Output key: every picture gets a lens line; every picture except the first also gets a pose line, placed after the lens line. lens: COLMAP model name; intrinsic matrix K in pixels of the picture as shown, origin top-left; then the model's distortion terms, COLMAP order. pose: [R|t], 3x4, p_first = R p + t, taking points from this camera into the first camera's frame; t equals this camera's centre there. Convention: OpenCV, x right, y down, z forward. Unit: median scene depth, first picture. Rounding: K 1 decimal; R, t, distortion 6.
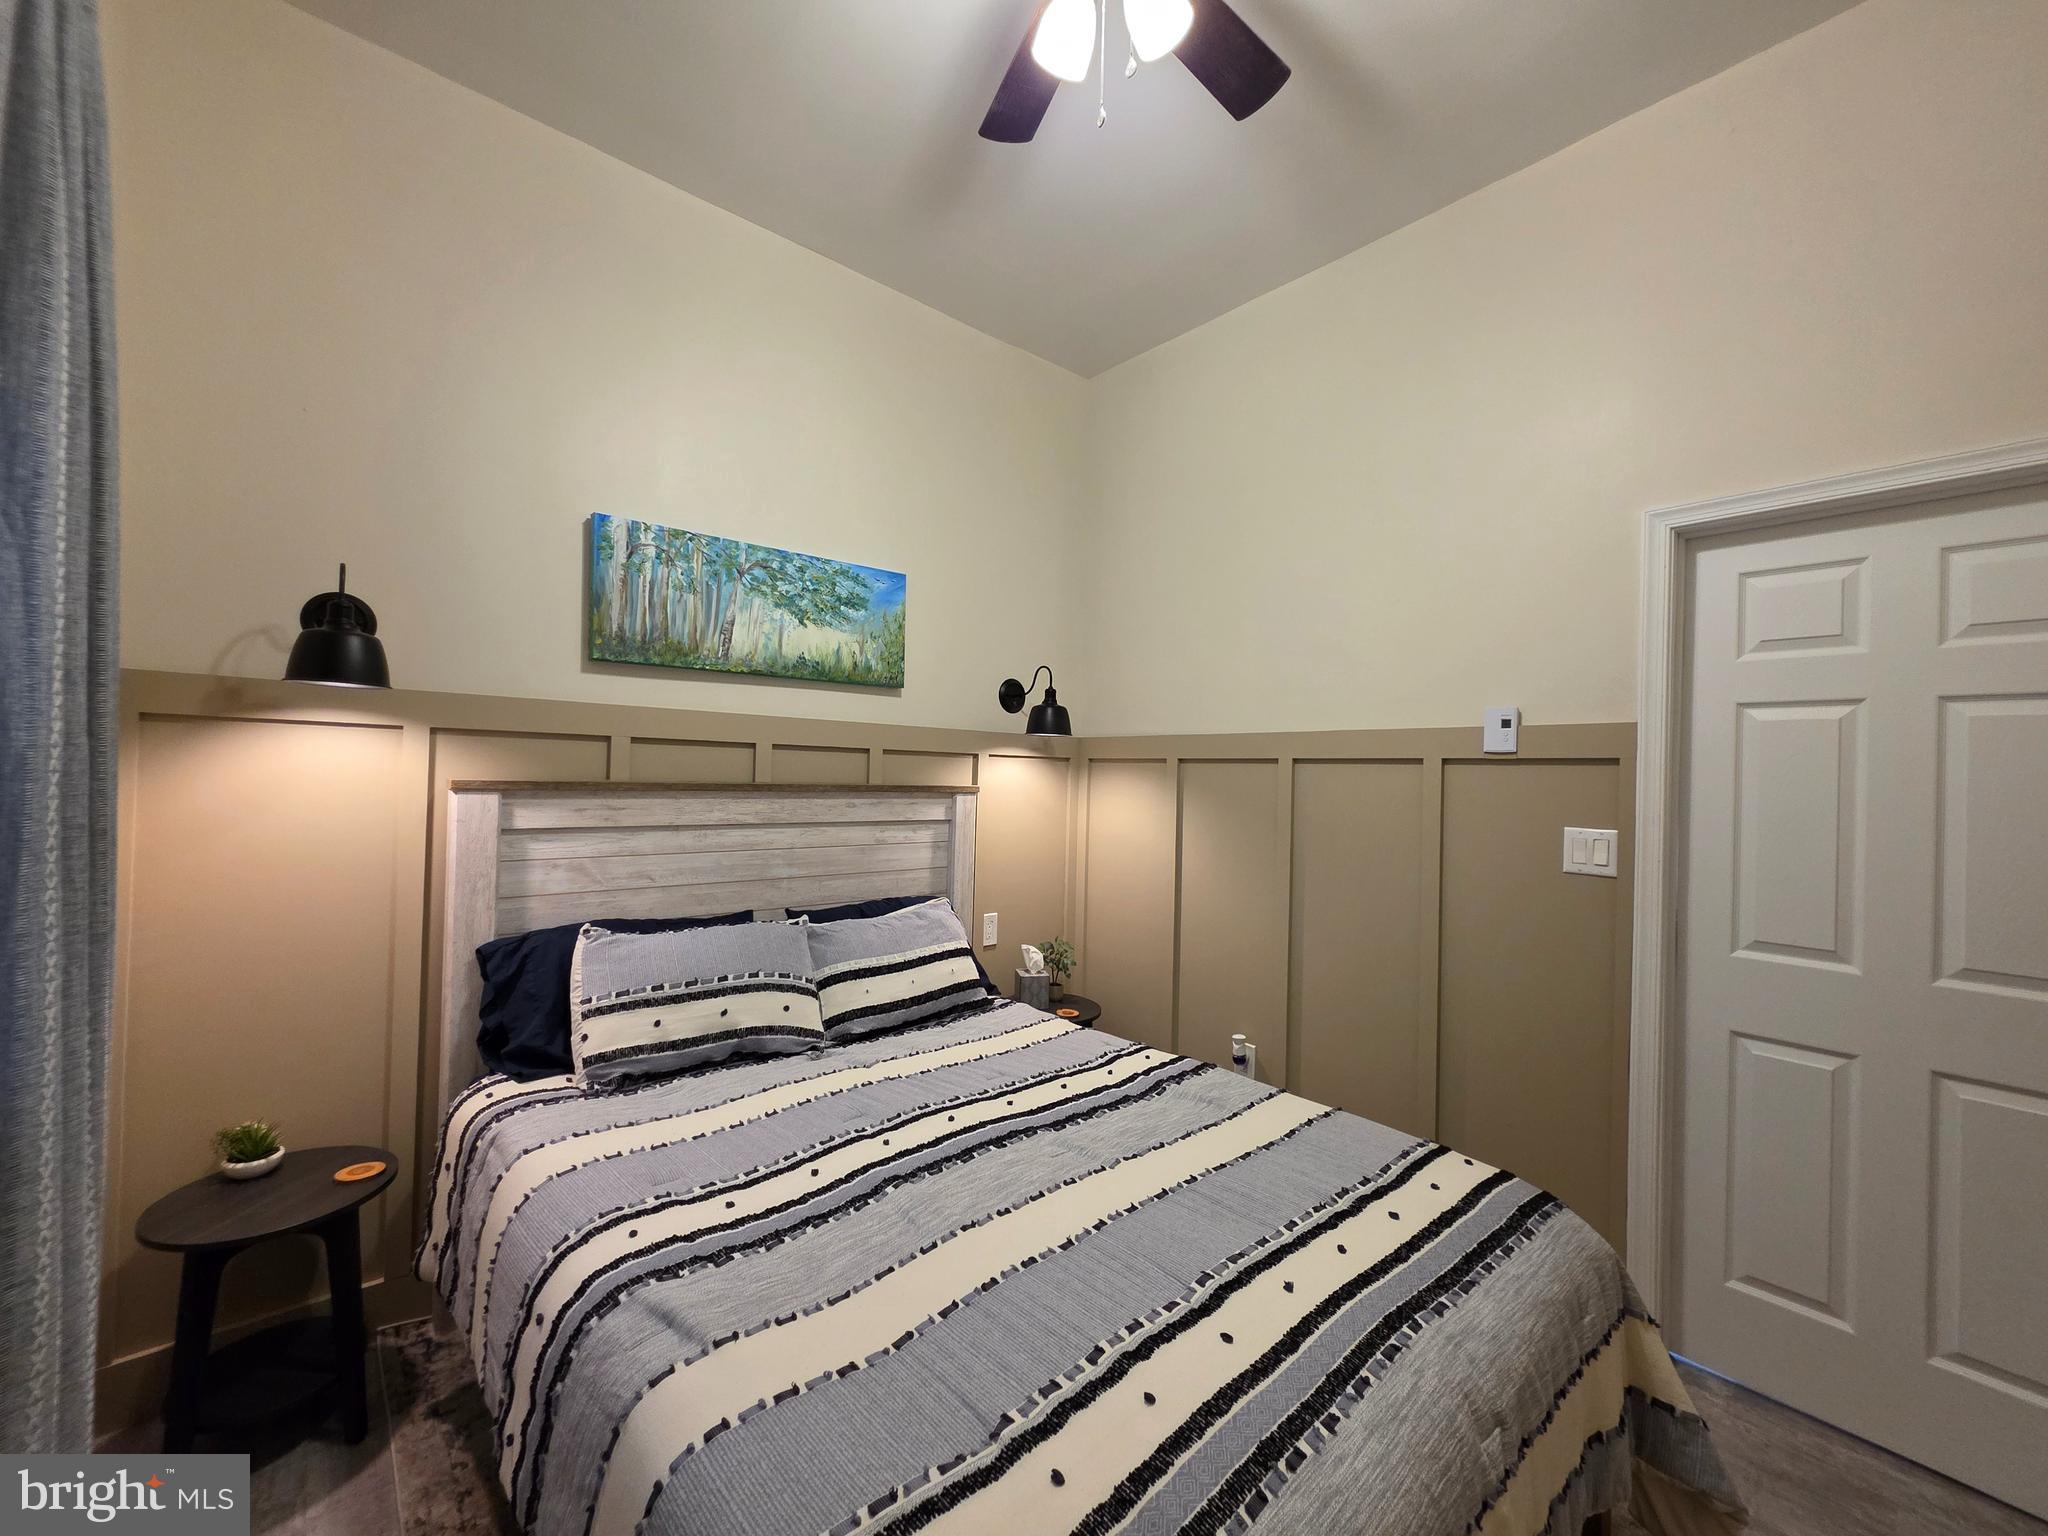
lens RADIAL K [[817.3, 0, 1022.4], [0, 817.3, 765.5], [0, 0, 1]] dist [0.002774, -0.000478]
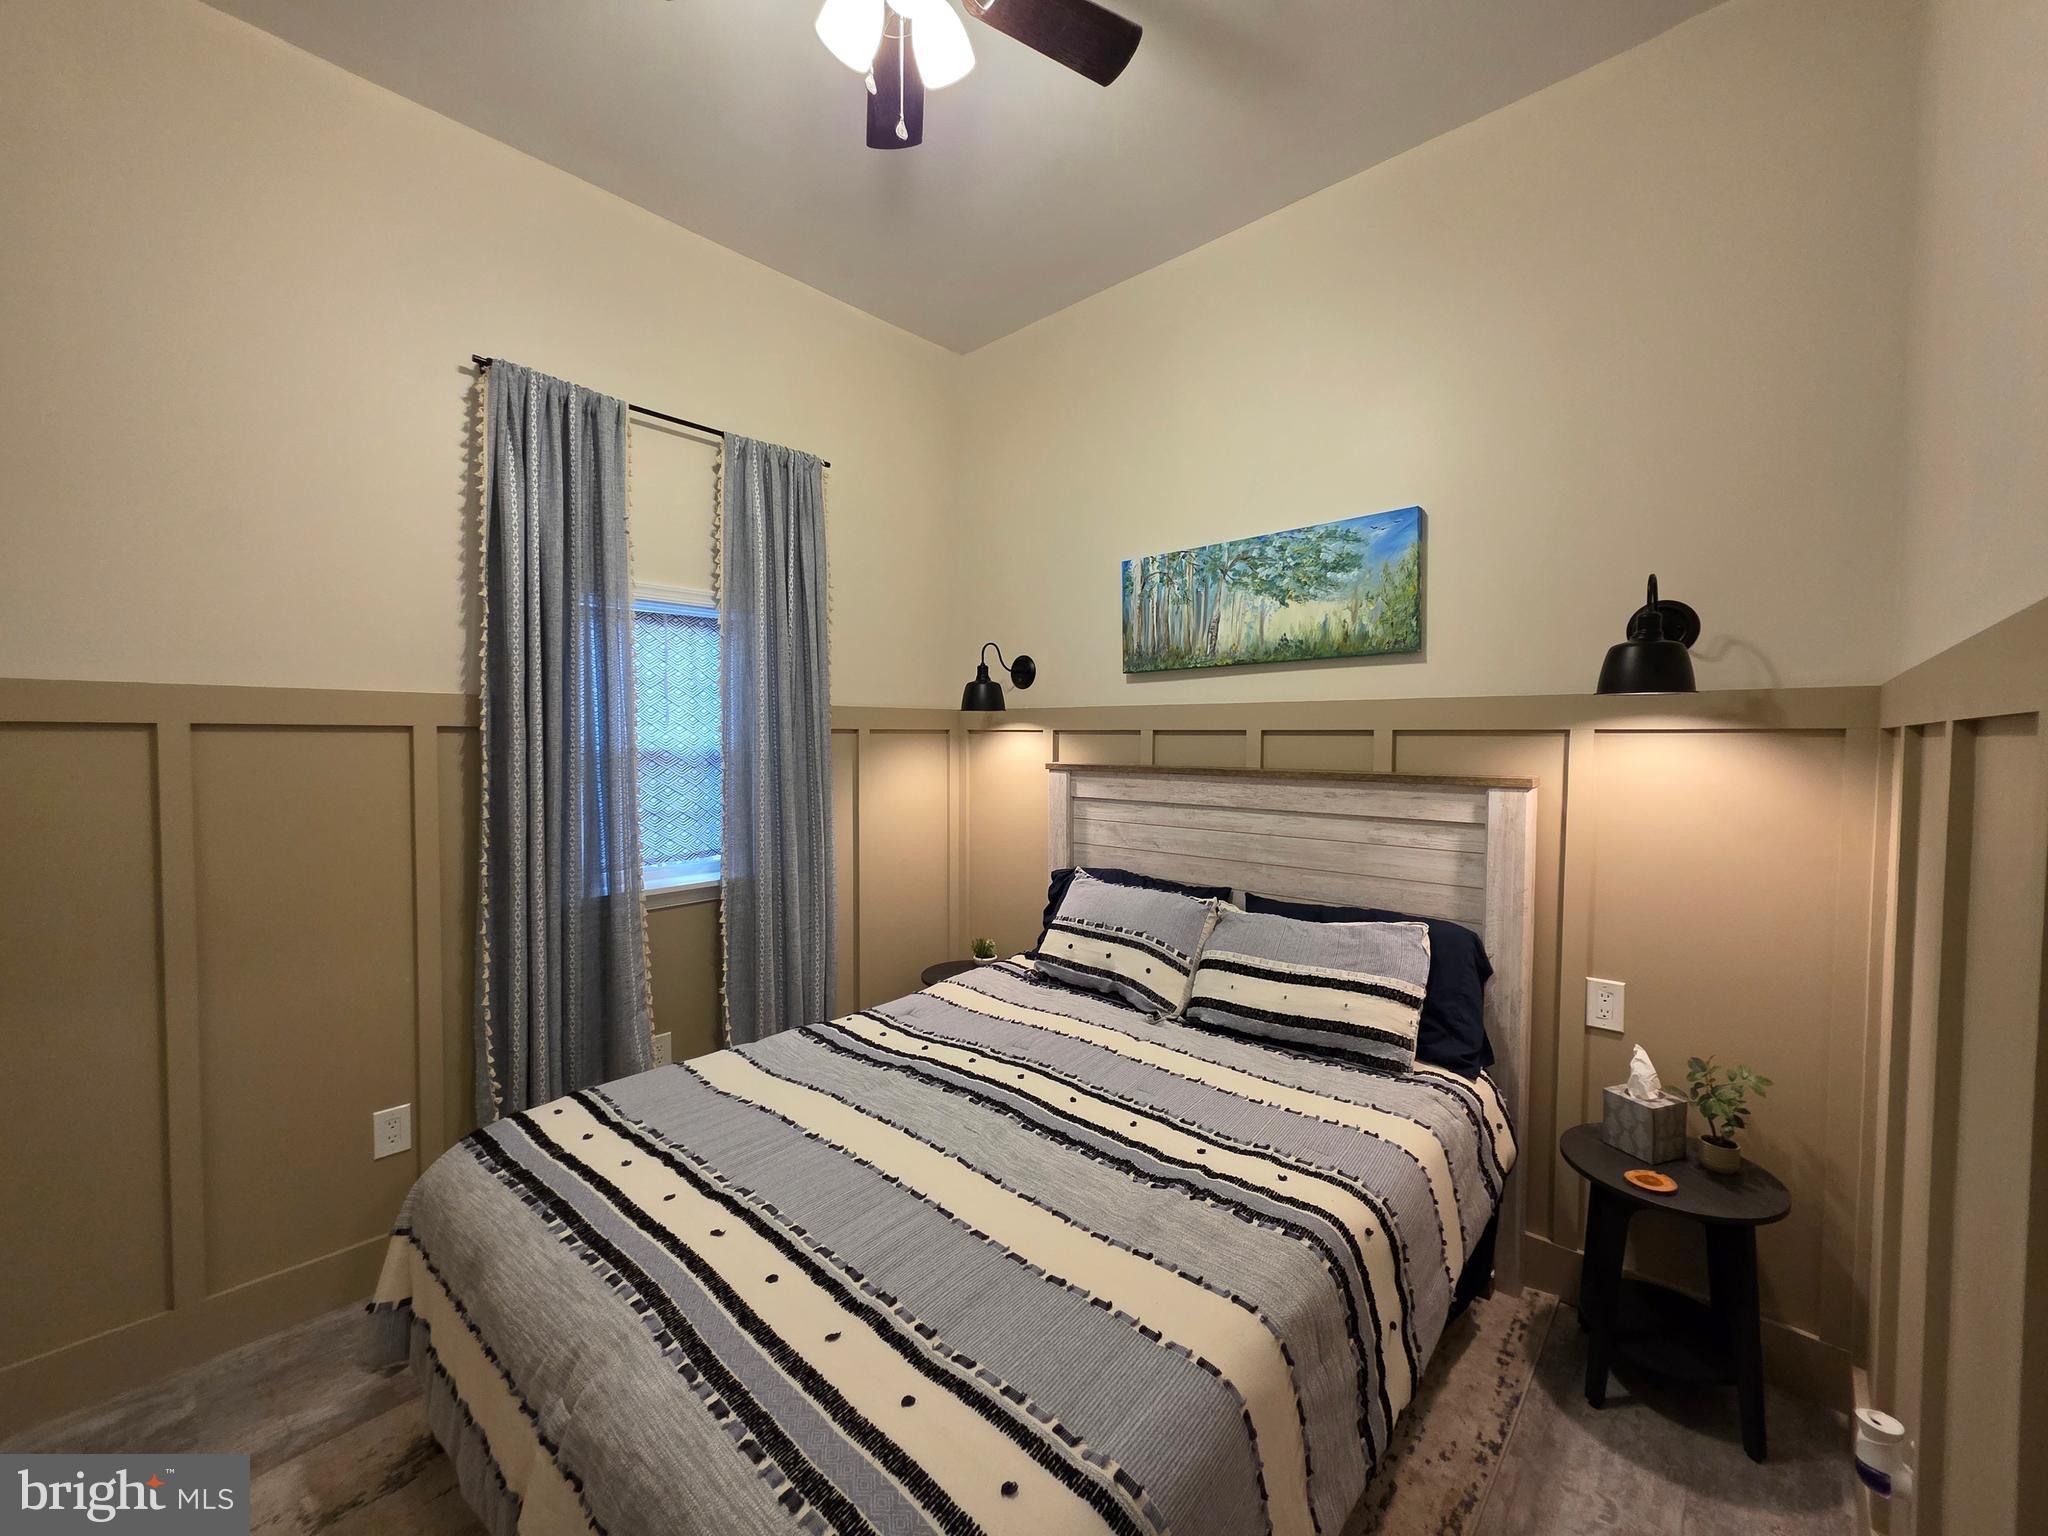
lens RADIAL K [[817.3, 0, 1022.4], [0, 817.3, 765.5], [0, 0, 1]] dist [0.002774, -0.000478]
pose [[0.115457, 0.010827, -0.993253, 0.785669], [0.012230, 0.999849, 0.012321, 0.001536], [0.993237, -0.013570, 0.115307, 0.695401]]
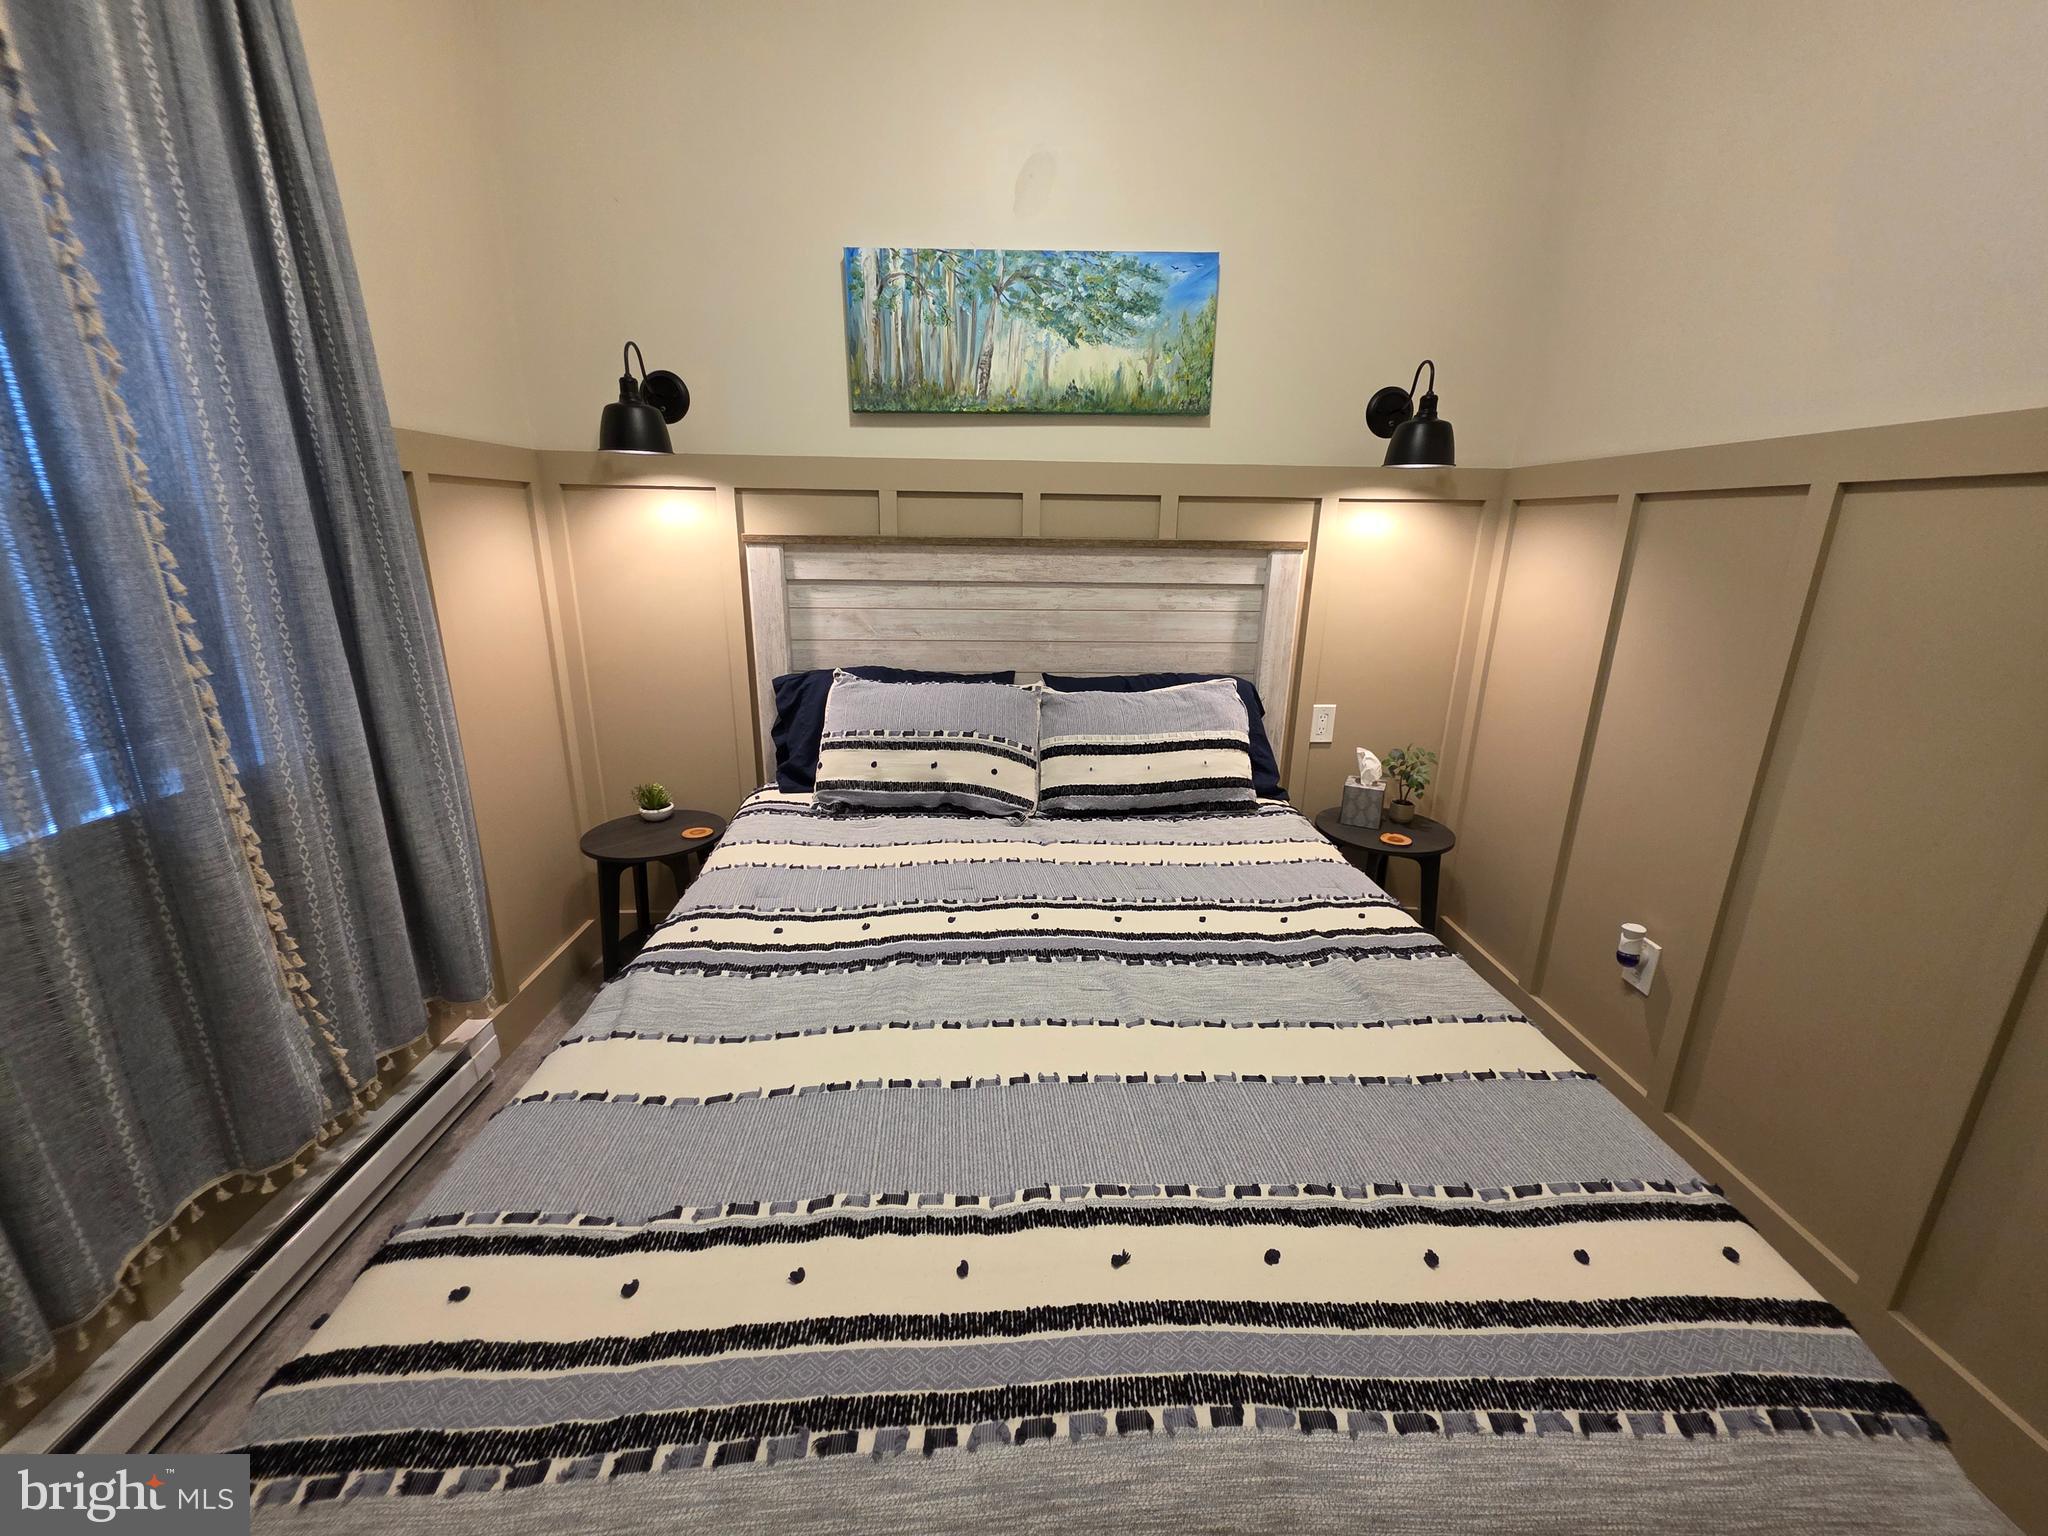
lens RADIAL K [[817.3, 0, 1022.4], [0, 817.3, 765.5], [0, 0, 1]] dist [0.002774, -0.000478]
pose [[0.778340, 0.161748, -0.606650, 0.334198], [0.013812, 0.961600, 0.274107, 0.018251], [0.627691, -0.221727, 0.746218, 0.278590]]
